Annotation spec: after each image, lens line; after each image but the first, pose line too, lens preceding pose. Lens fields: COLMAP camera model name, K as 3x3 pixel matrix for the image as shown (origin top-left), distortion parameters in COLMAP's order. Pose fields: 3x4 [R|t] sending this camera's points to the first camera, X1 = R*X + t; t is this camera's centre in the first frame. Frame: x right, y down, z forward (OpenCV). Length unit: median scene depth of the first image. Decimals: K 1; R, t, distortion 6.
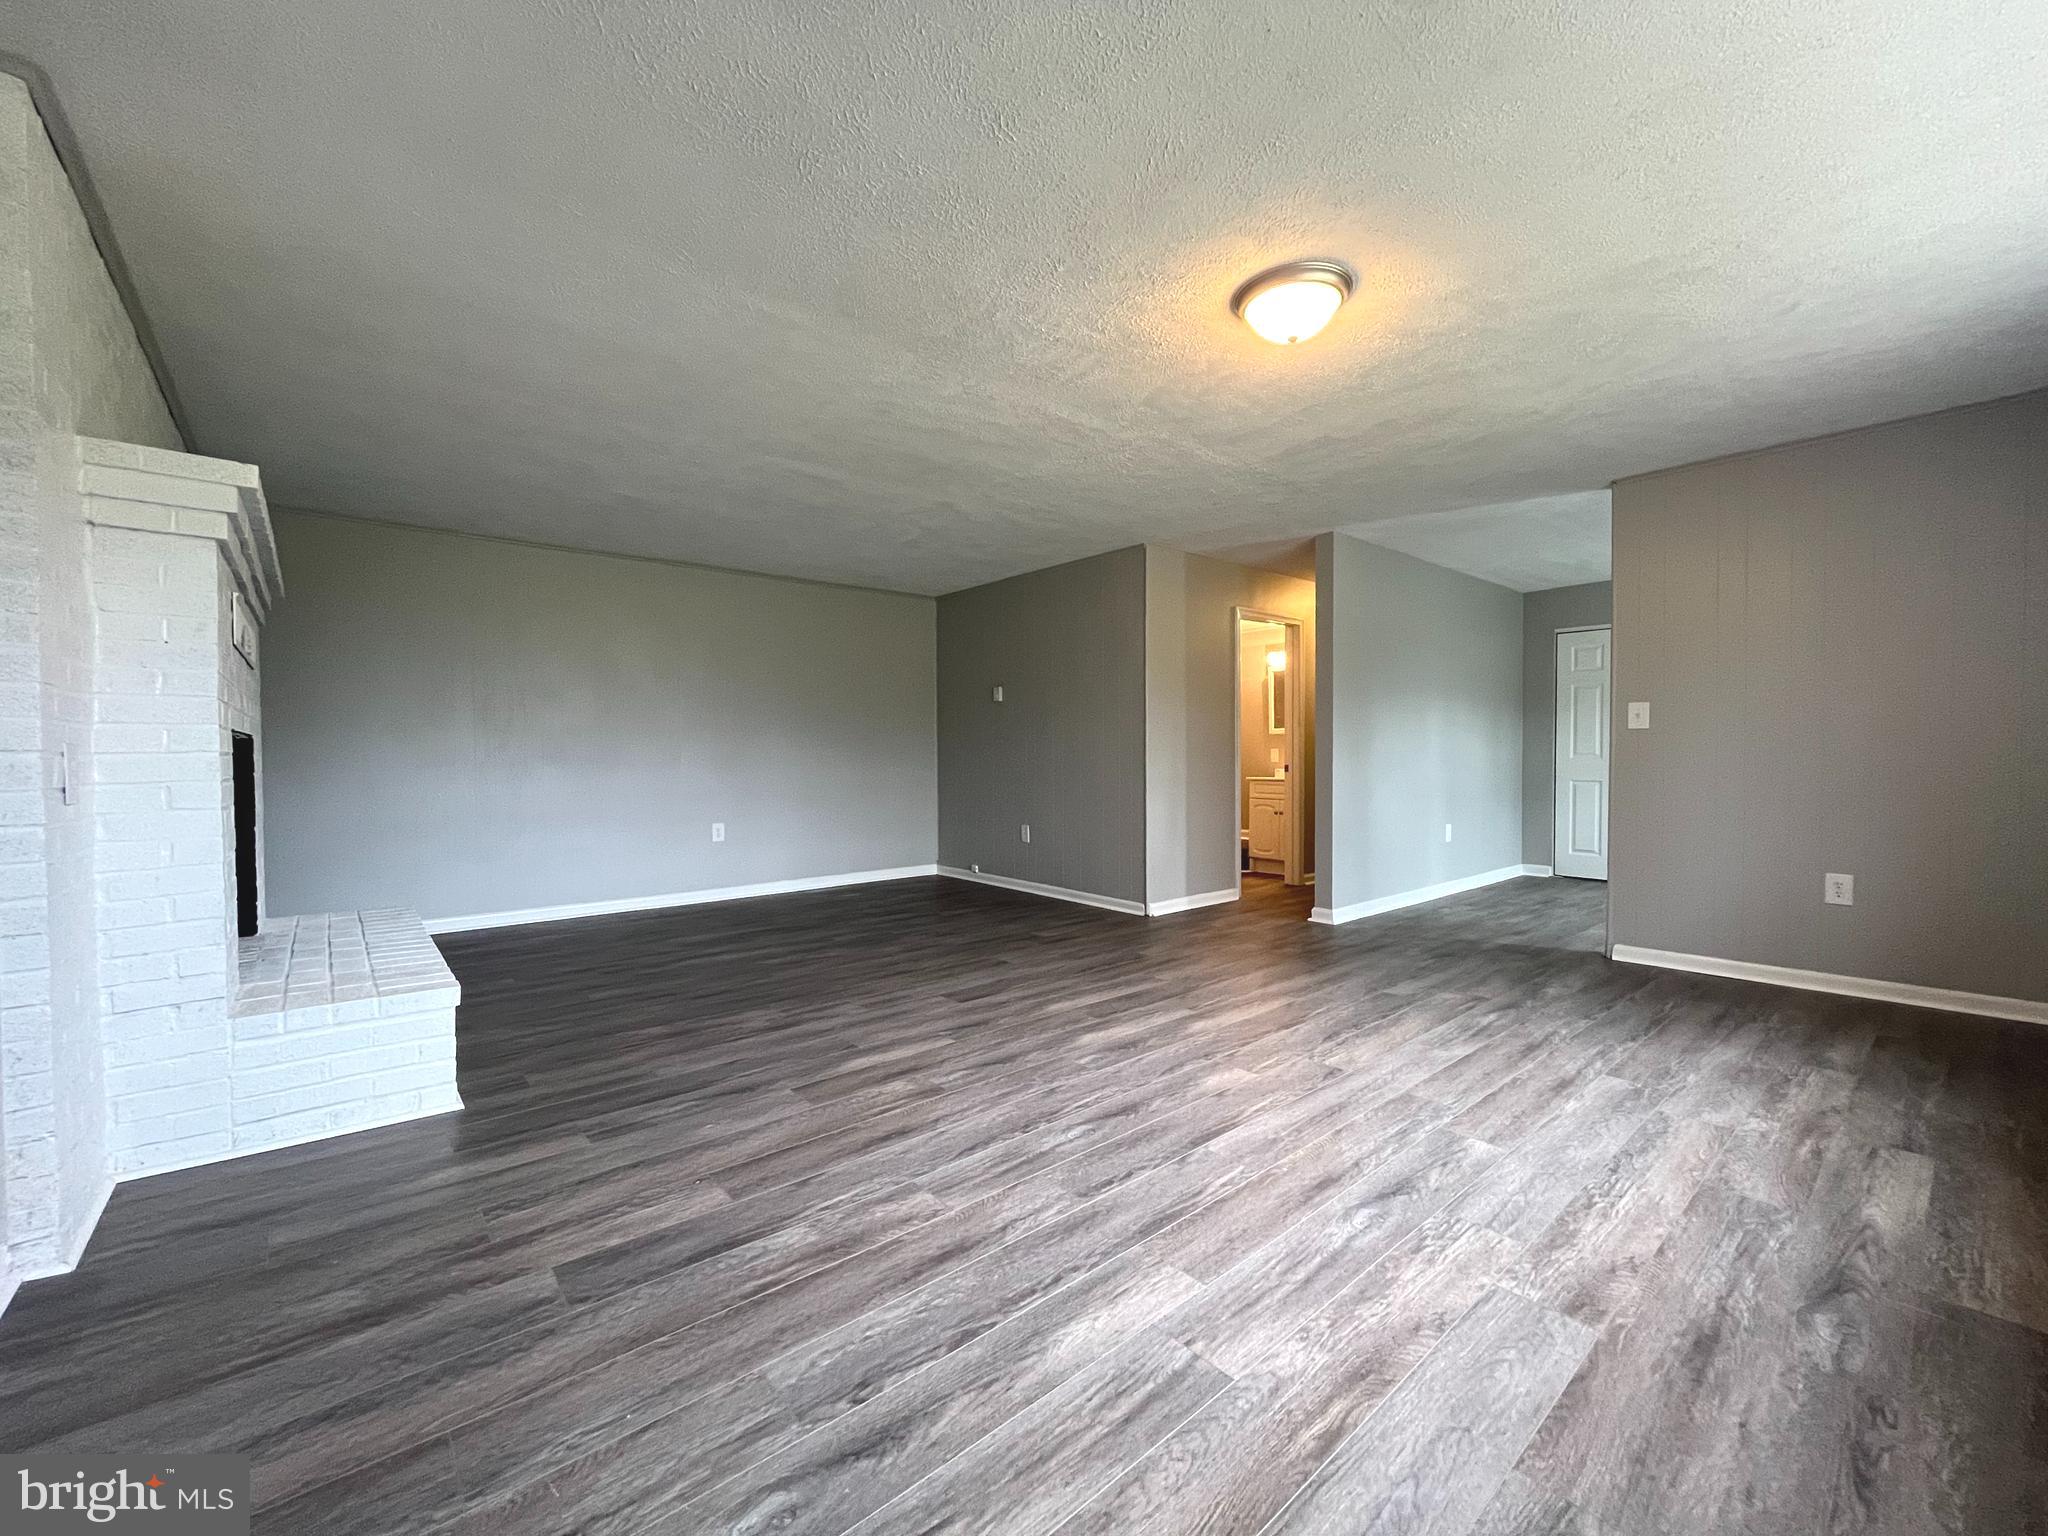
lens RADIAL K [[828.1, 0, 1016.9], [0, 828.1, 773.0], [0, 0, 1]] dist [-0.001951, -0.000187]
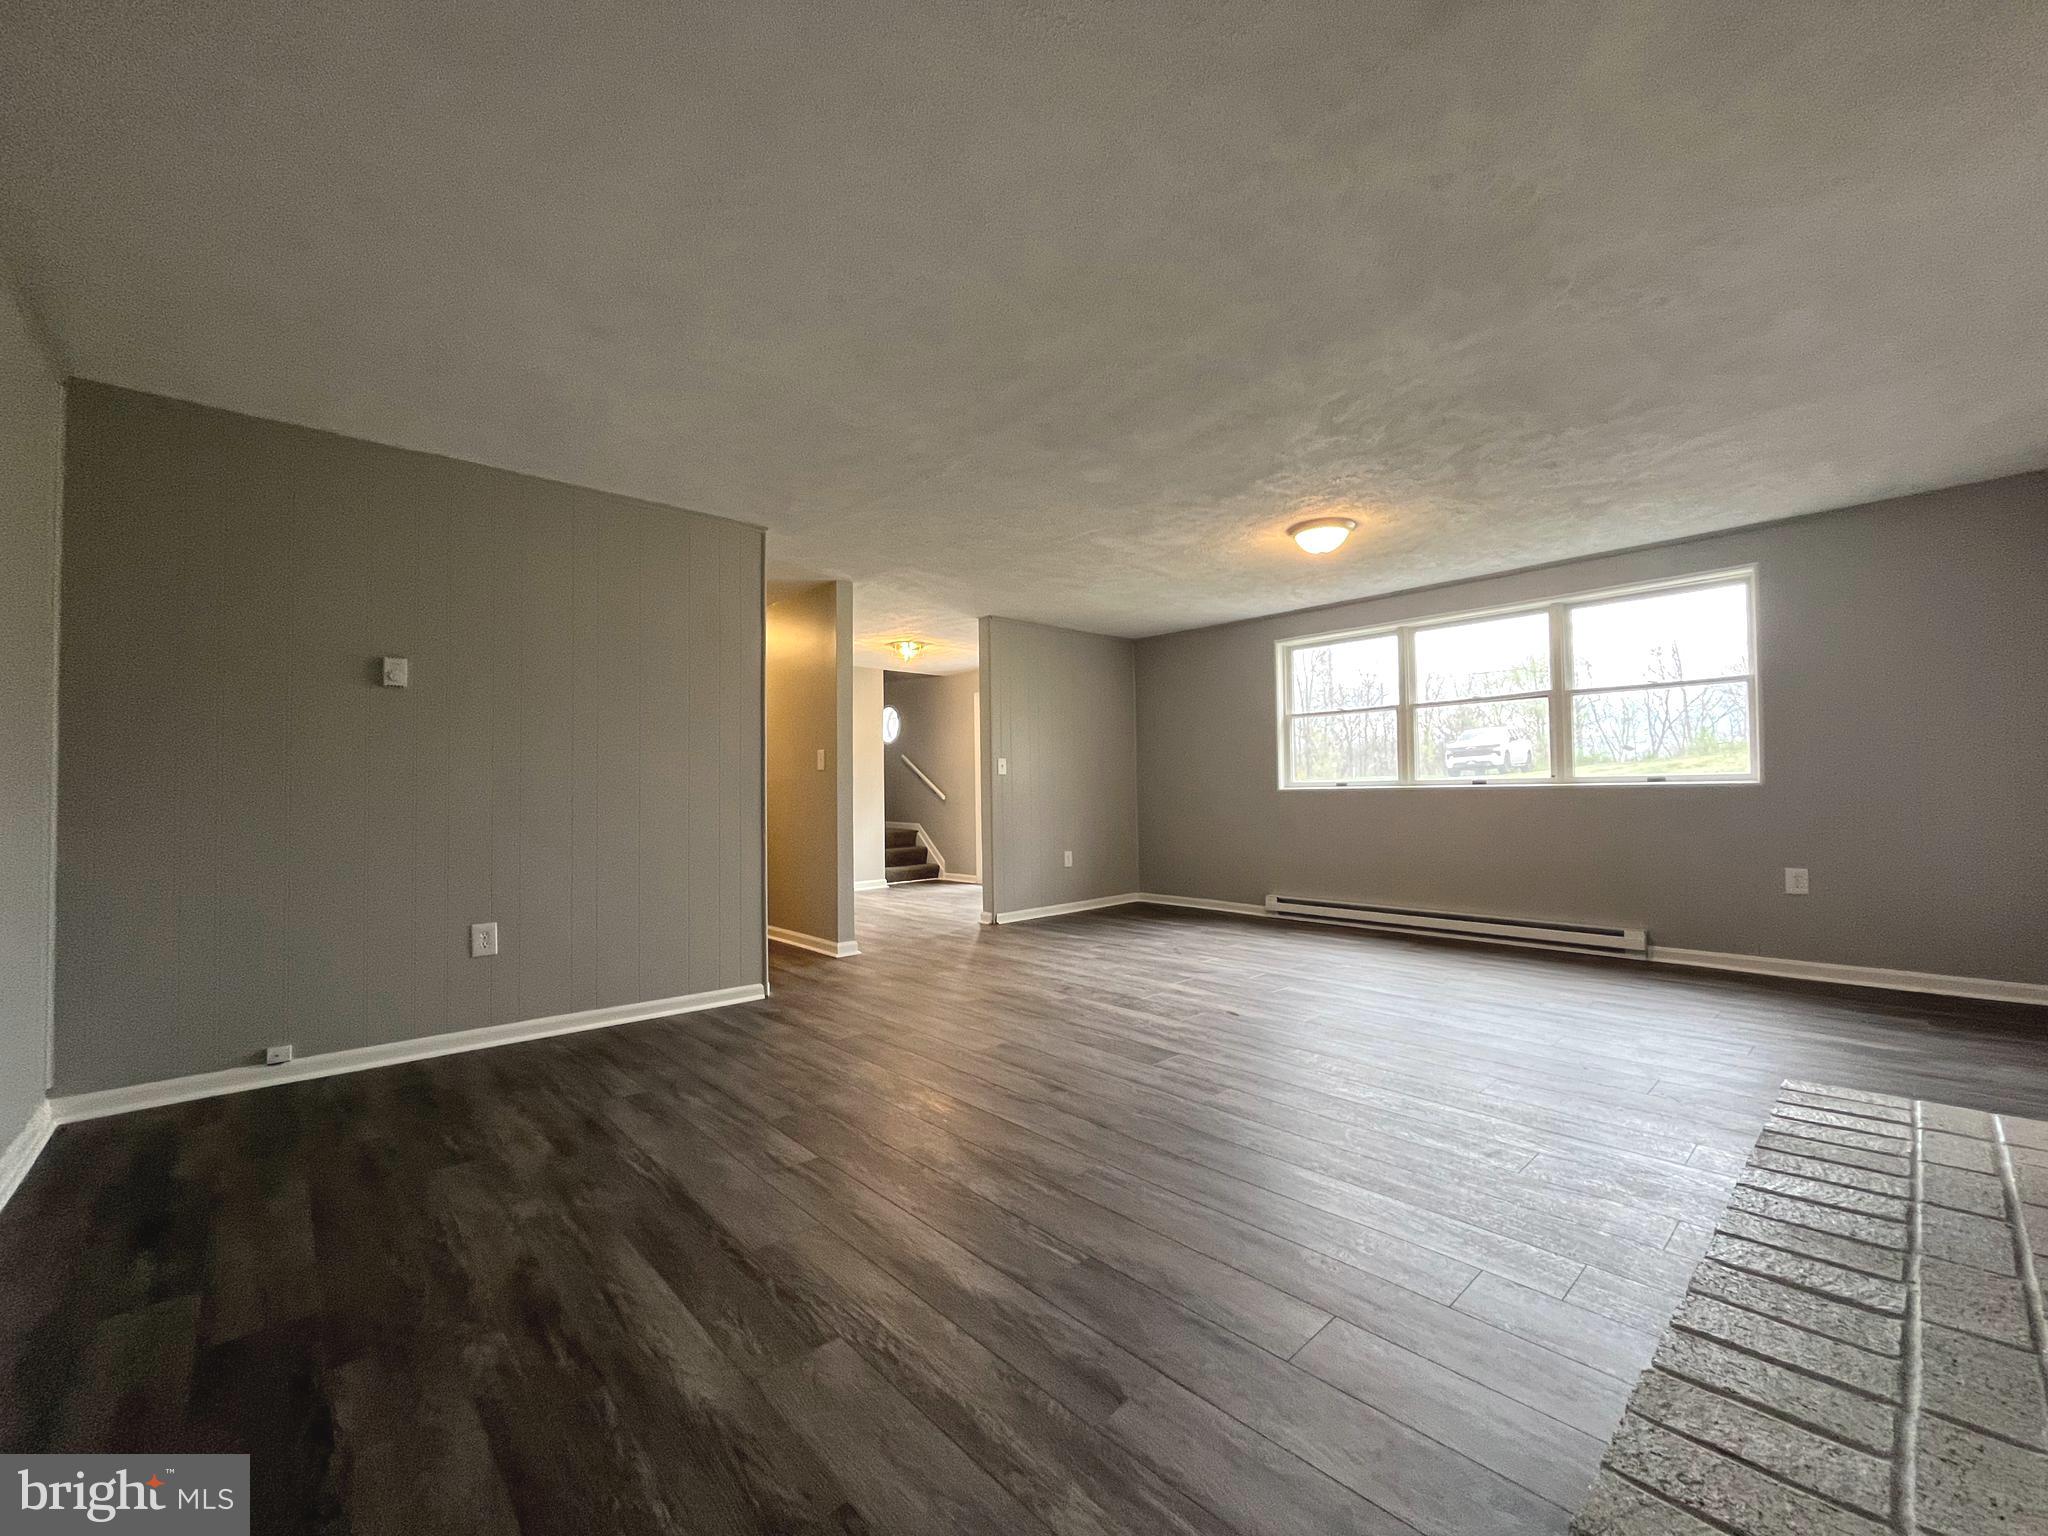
lens RADIAL K [[828.1, 0, 1016.9], [0, 828.1, 773.0], [0, 0, 1]] dist [-0.001951, -0.000187]
pose [[-0.036897, 0.027670, 0.998936, -1.478475], [0.033201, 0.999099, -0.026448, -0.024491], [-0.998767, 0.032190, -0.037782, 1.801814]]
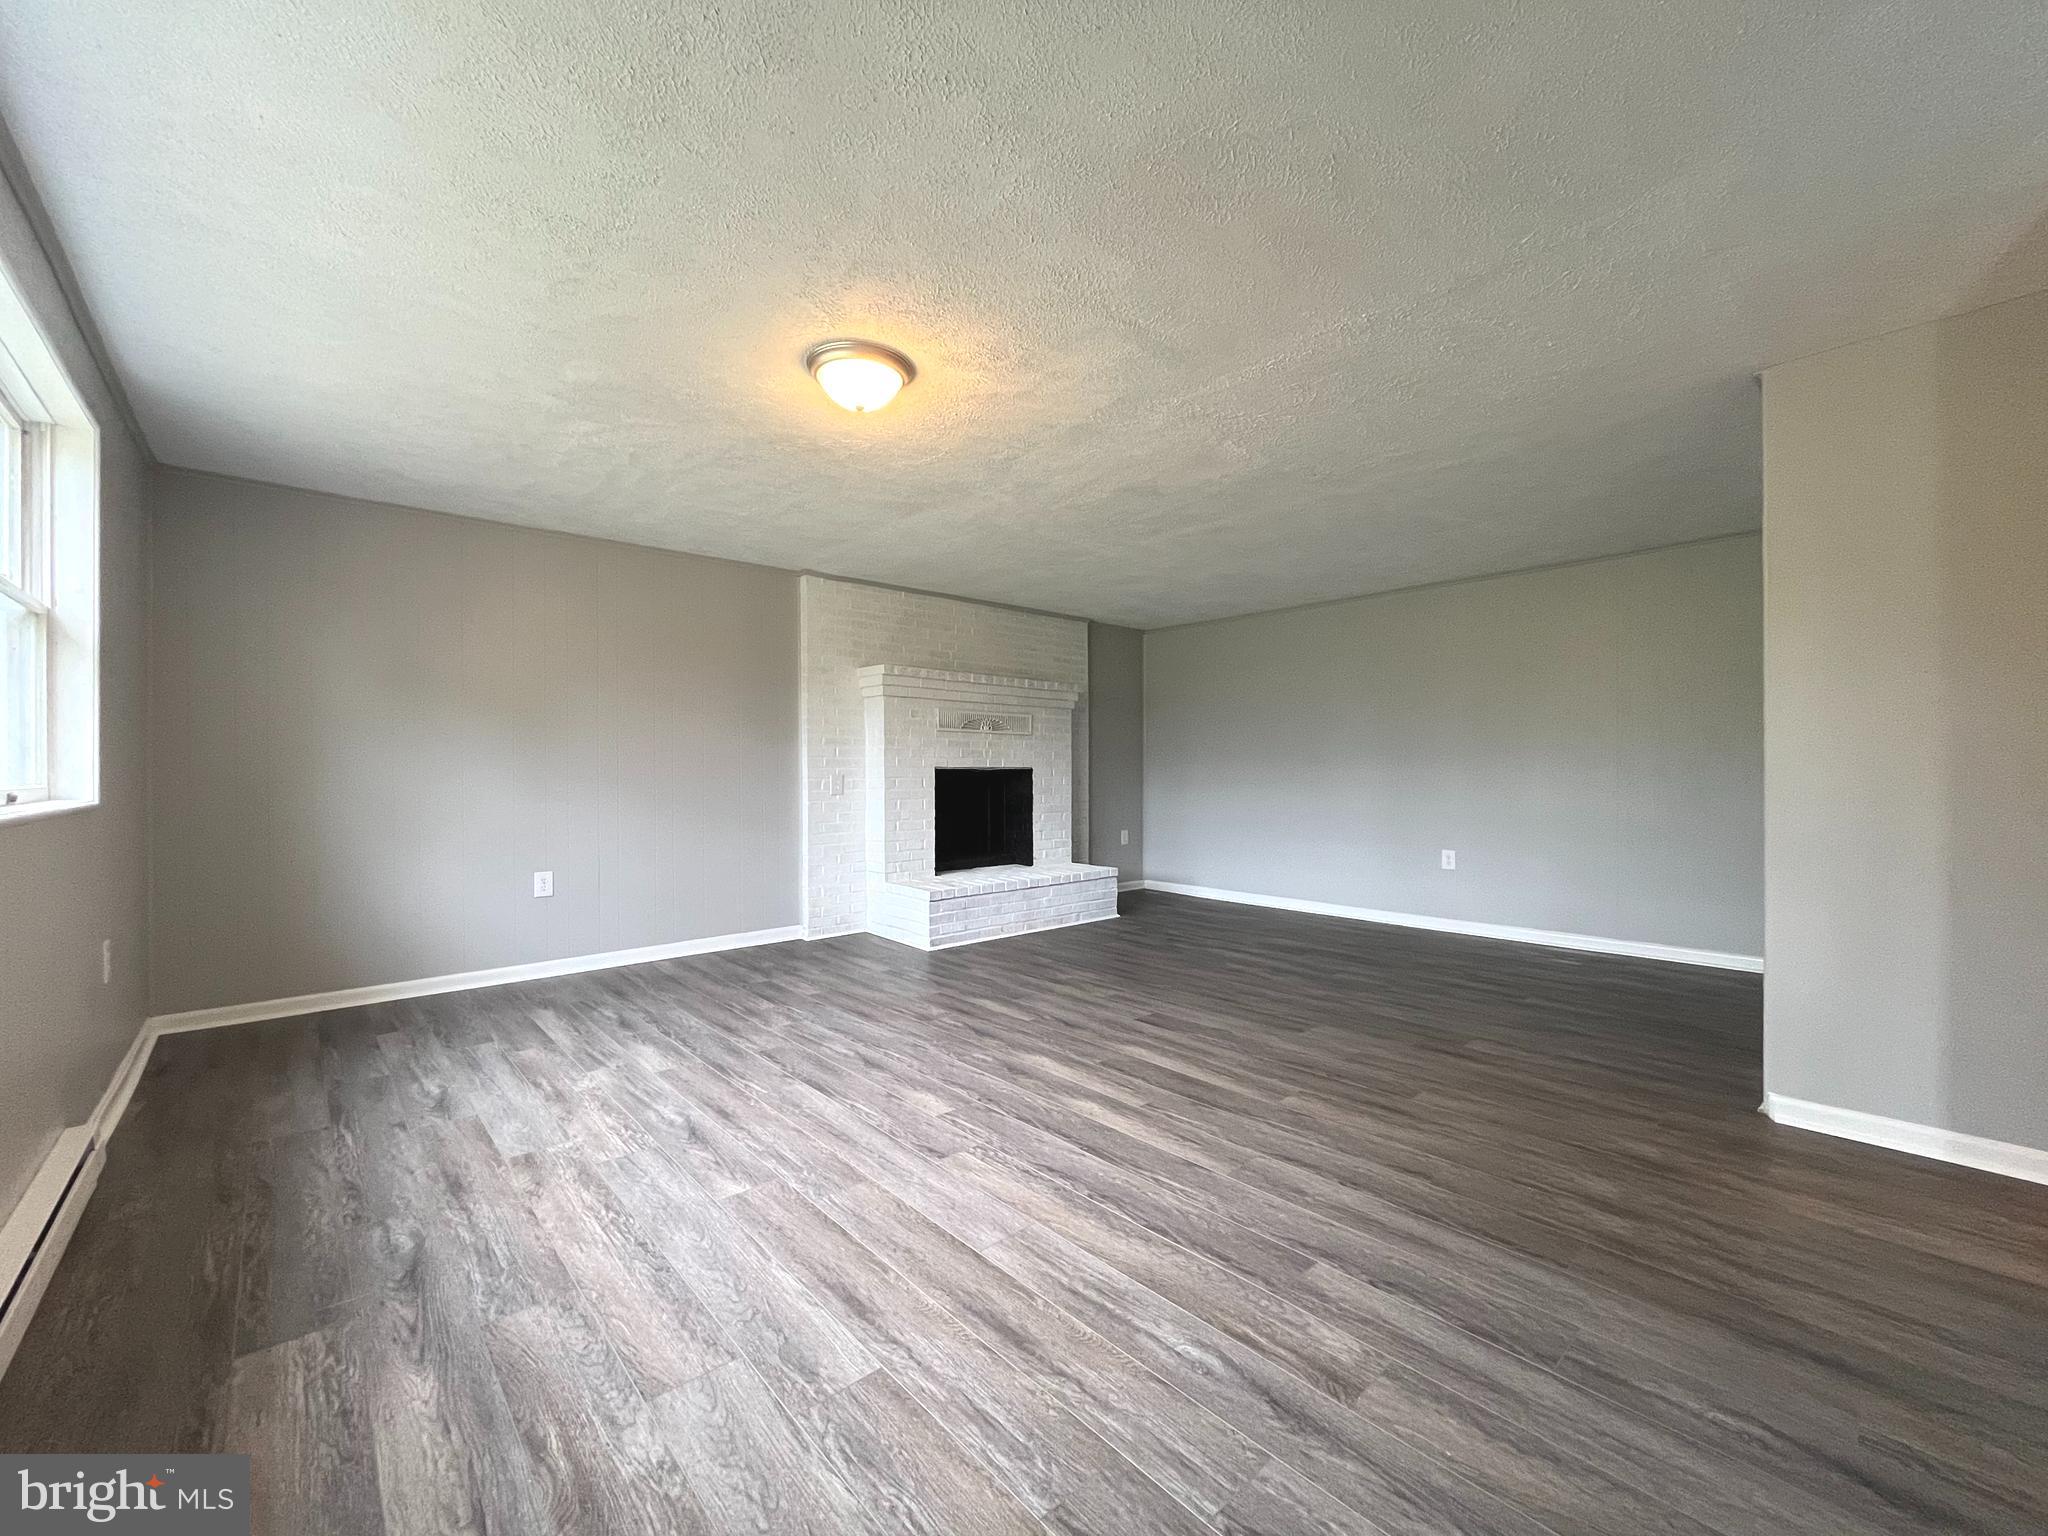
lens RADIAL K [[828.1, 0, 1016.9], [0, 828.1, 773.0], [0, 0, 1]] dist [-0.001951, -0.000187]
pose [[0.022329, 0.008079, -0.999718, 1.468175], [-0.021361, 0.999743, 0.007602, -0.061469], [0.999522, 0.021185, 0.022496, 1.227979]]
